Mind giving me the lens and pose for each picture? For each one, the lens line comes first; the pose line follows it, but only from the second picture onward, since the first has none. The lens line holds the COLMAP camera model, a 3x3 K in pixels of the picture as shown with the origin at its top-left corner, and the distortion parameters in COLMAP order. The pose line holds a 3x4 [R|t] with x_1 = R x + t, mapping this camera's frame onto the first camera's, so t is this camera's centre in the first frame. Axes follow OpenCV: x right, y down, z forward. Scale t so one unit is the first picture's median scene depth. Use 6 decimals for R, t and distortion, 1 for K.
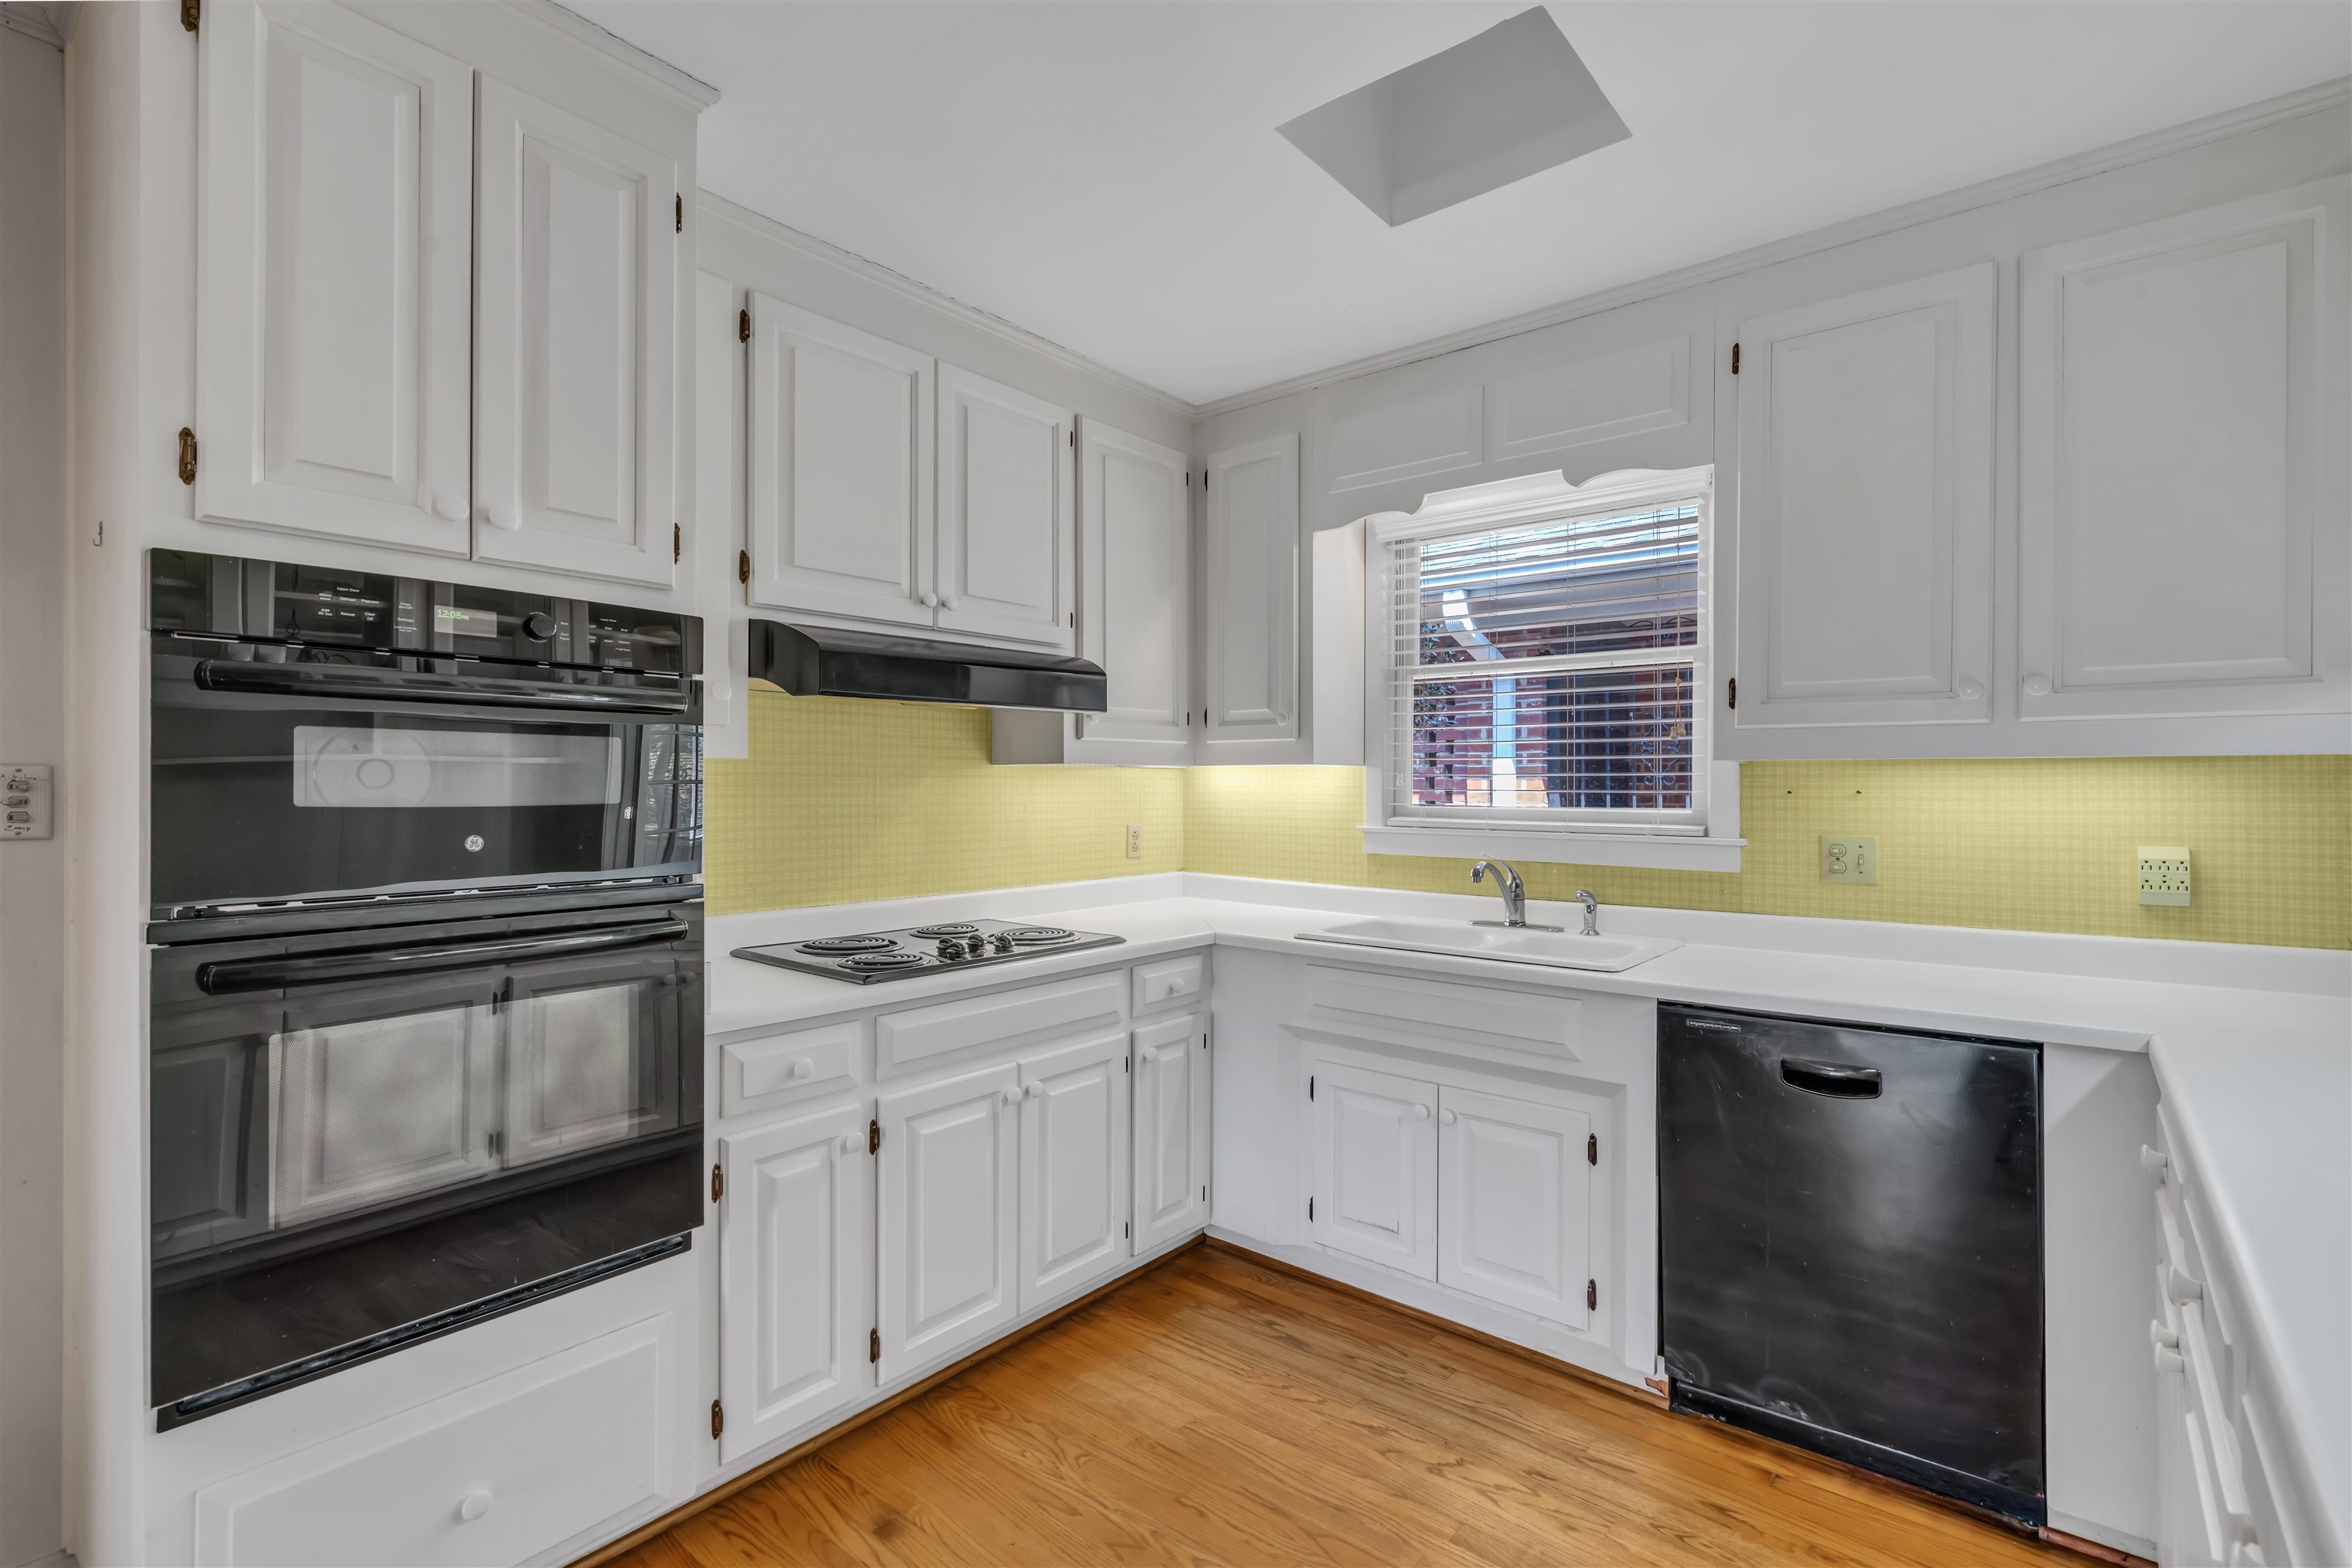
lens RADIAL K [[1060.0, 0, 1168.7], [0, 1060.0, 787.8], [0, 0, 1]] dist [-0.001638, 0.000282]
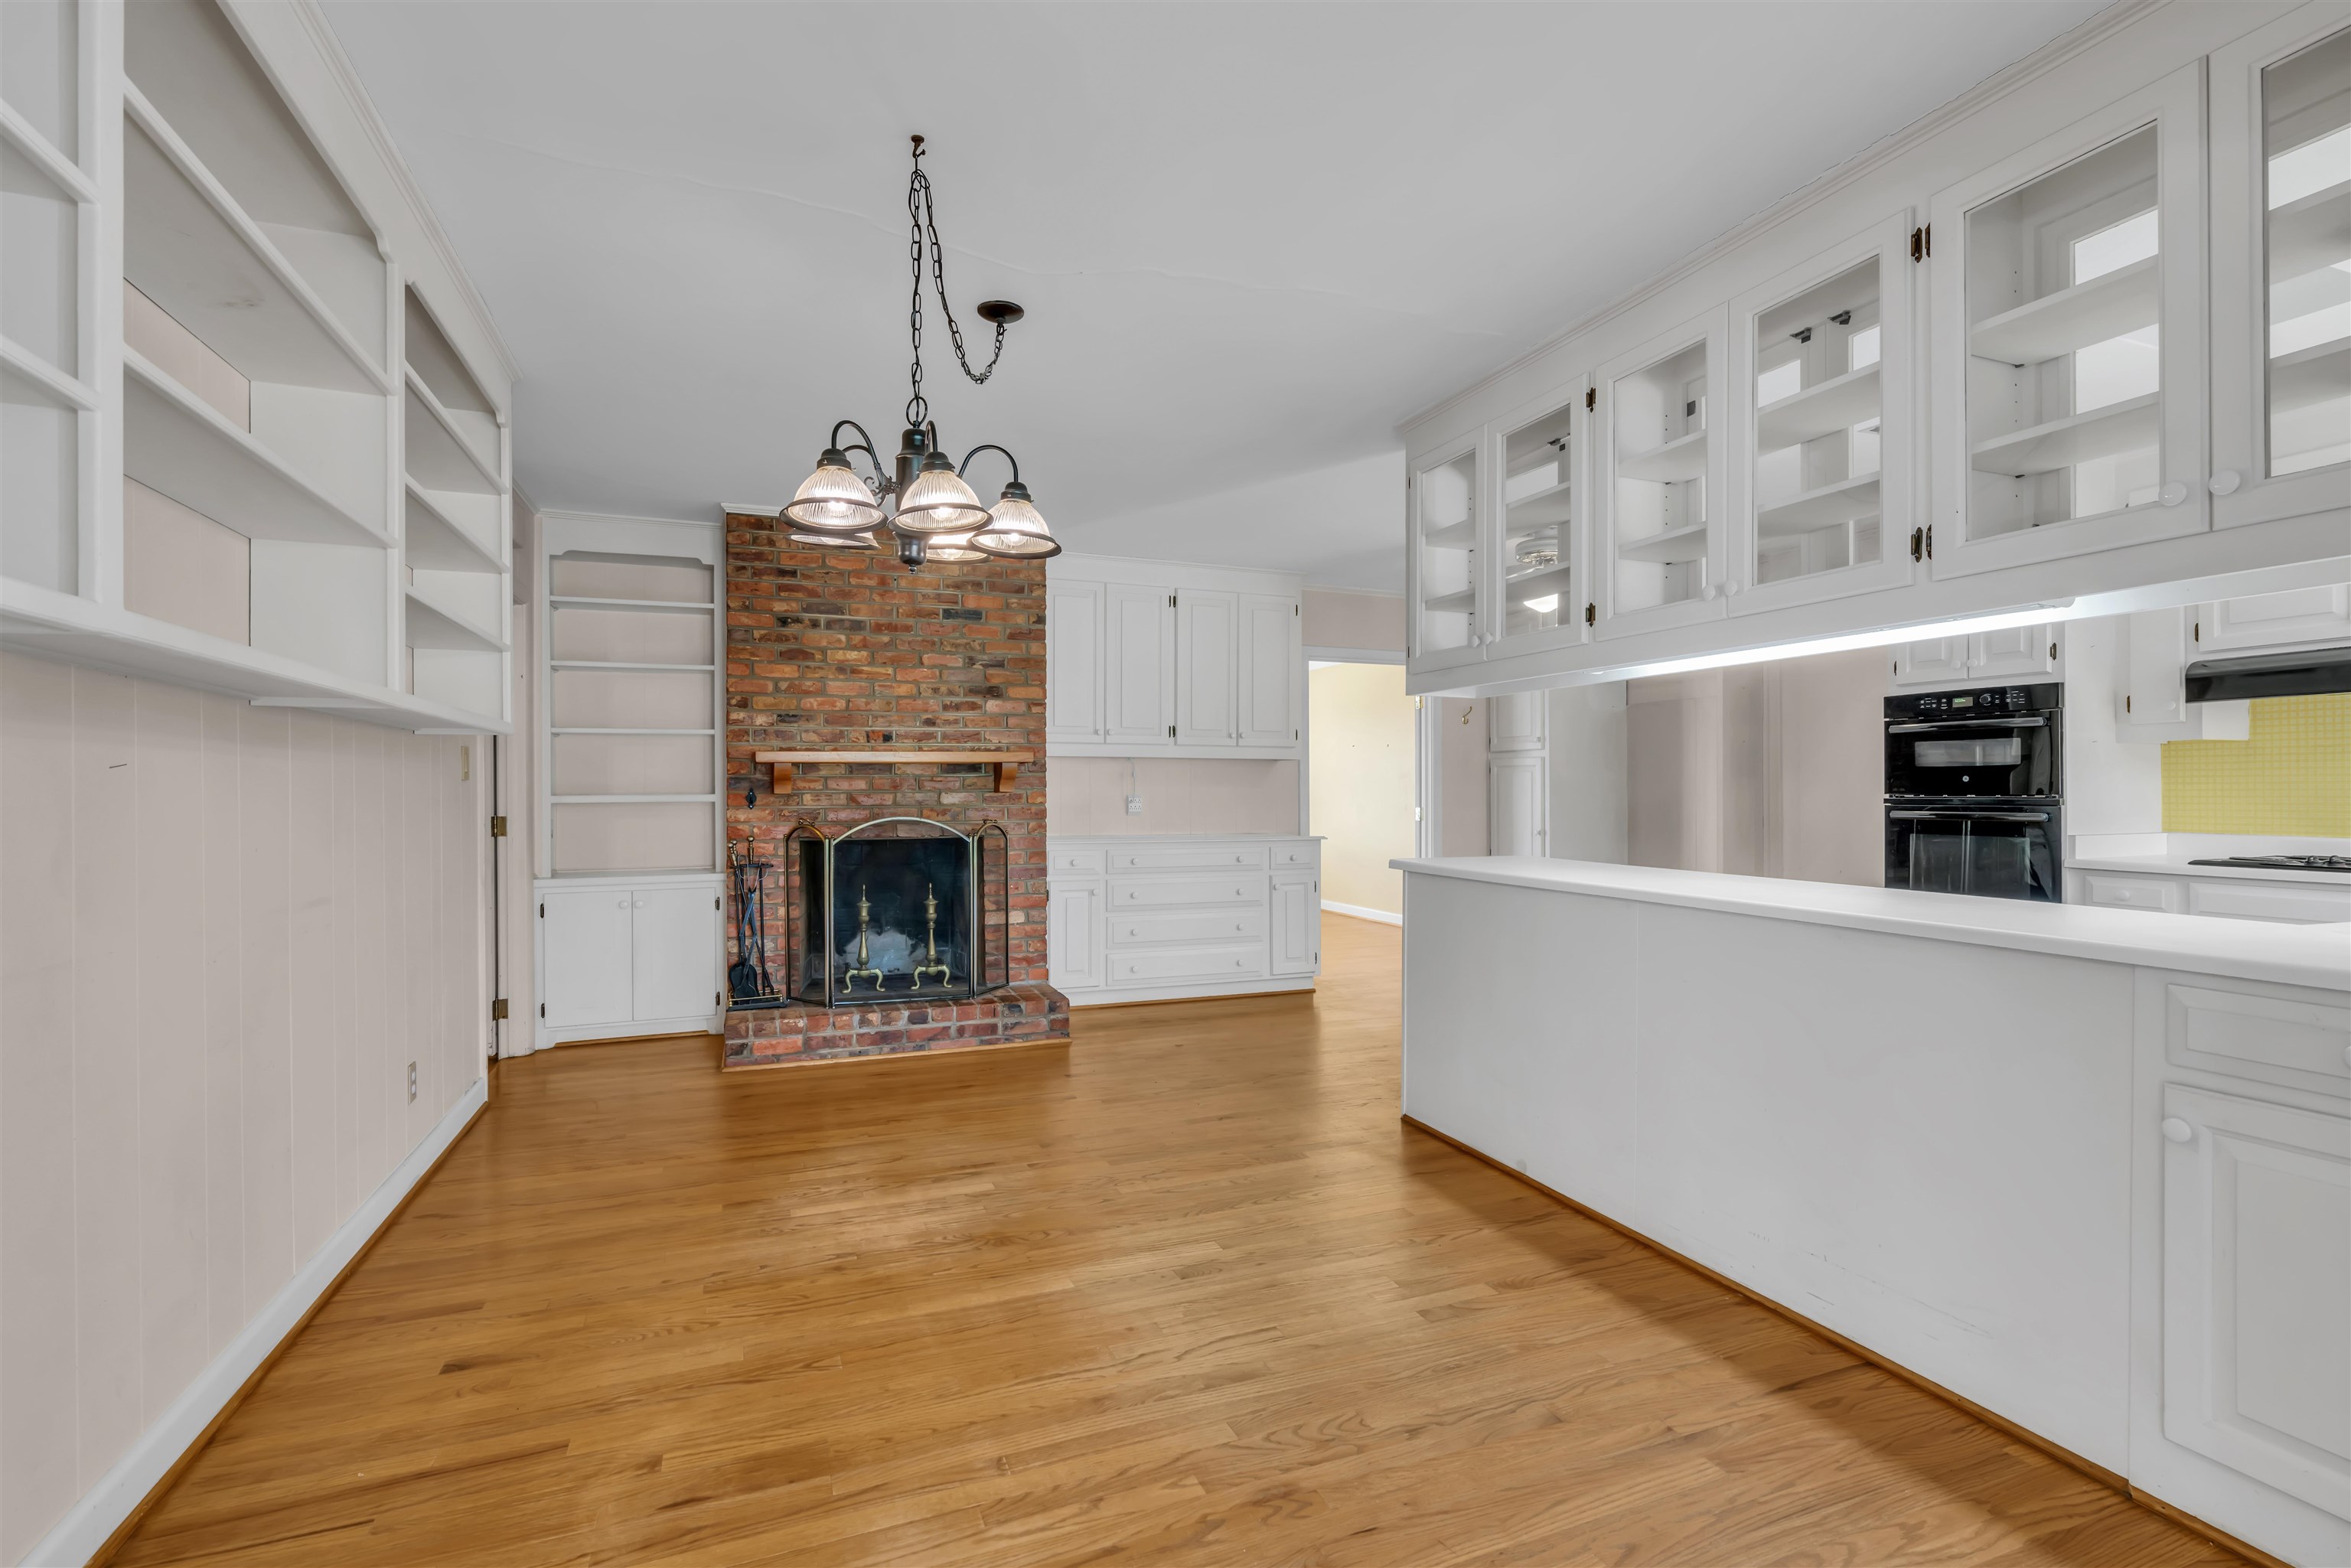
lens RADIAL K [[1080.6, 0, 1167.8], [0, 1080.6, 784.4], [0, 0, 1]] dist [-0.003704, 0.000506]
pose [[-0.480320, -0.006198, -0.877072, 1.981737], [-0.001039, 0.999978, -0.006497, 0.060516], [0.877093, -0.002209, -0.480316, 0.338347]]
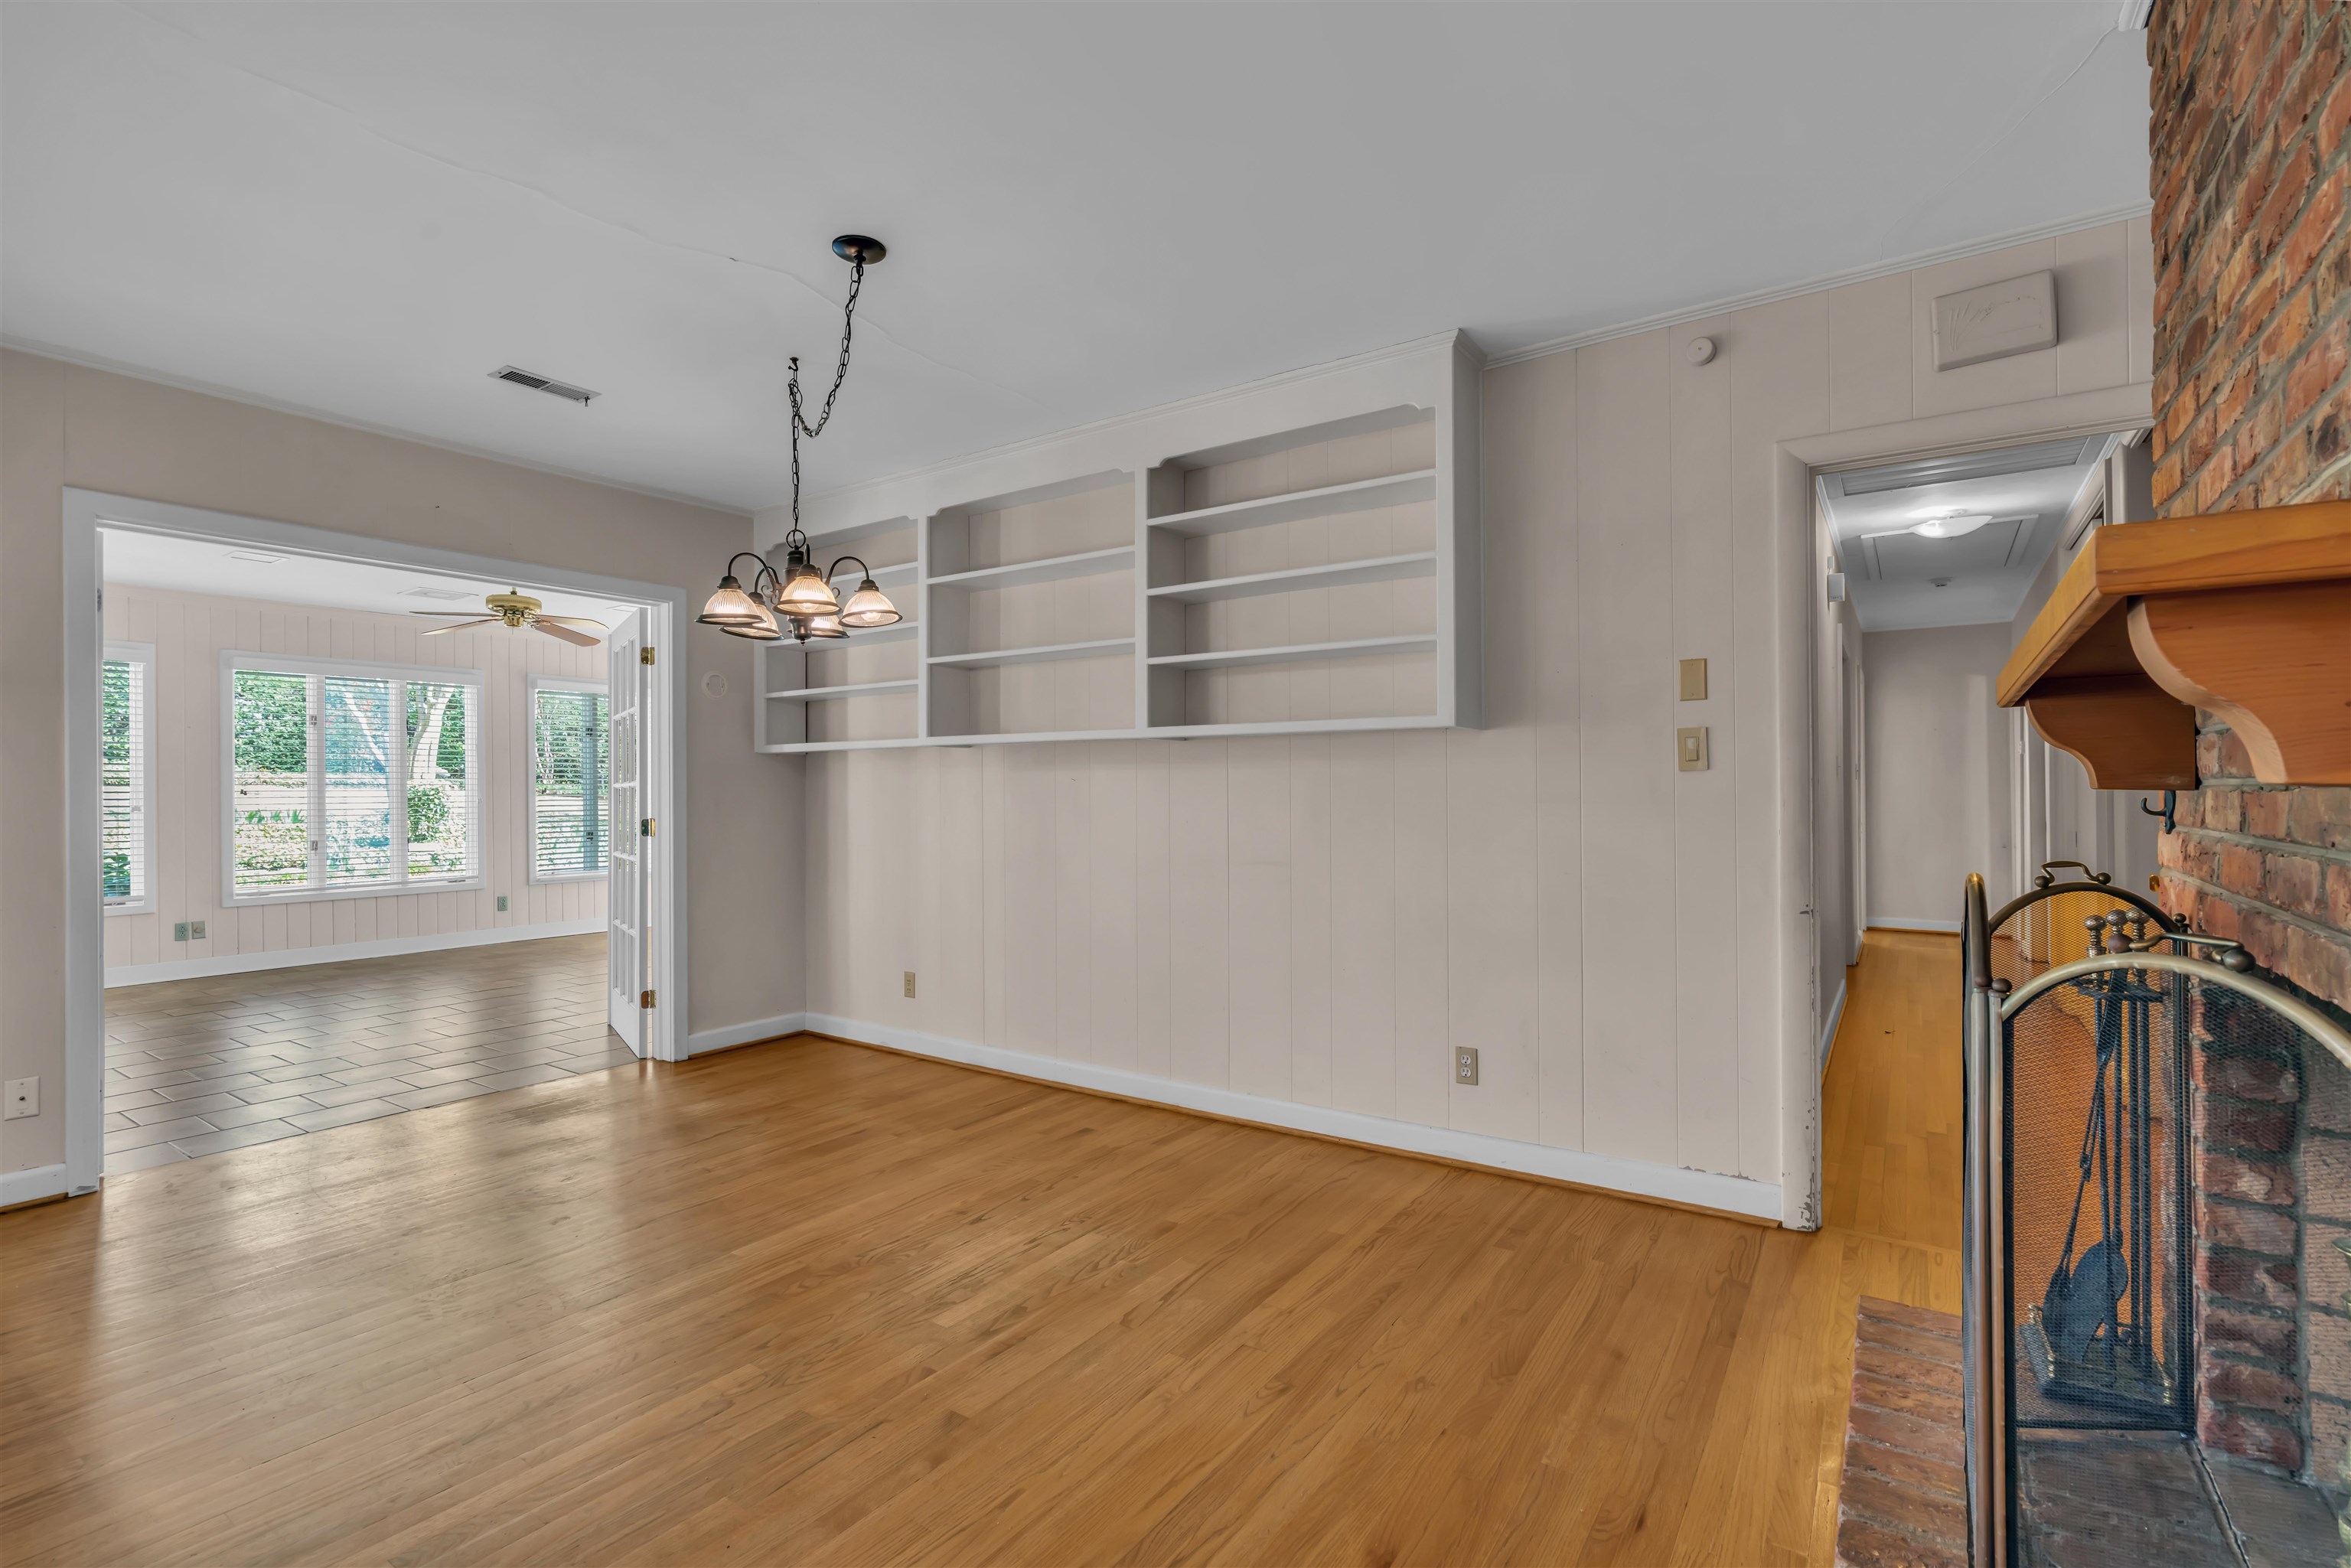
lens RADIAL K [[1073.9, 0, 1165.0], [0, 1073.9, 776.4], [0, 0, 1]] dist [0.000383, 0.000586]
pose [[-0.086989, 0.011615, 0.996142, -0.245036], [0.008480, 0.999904, -0.010919, 0.058887], [-0.996173, 0.007497, -0.087079, -0.688207]]
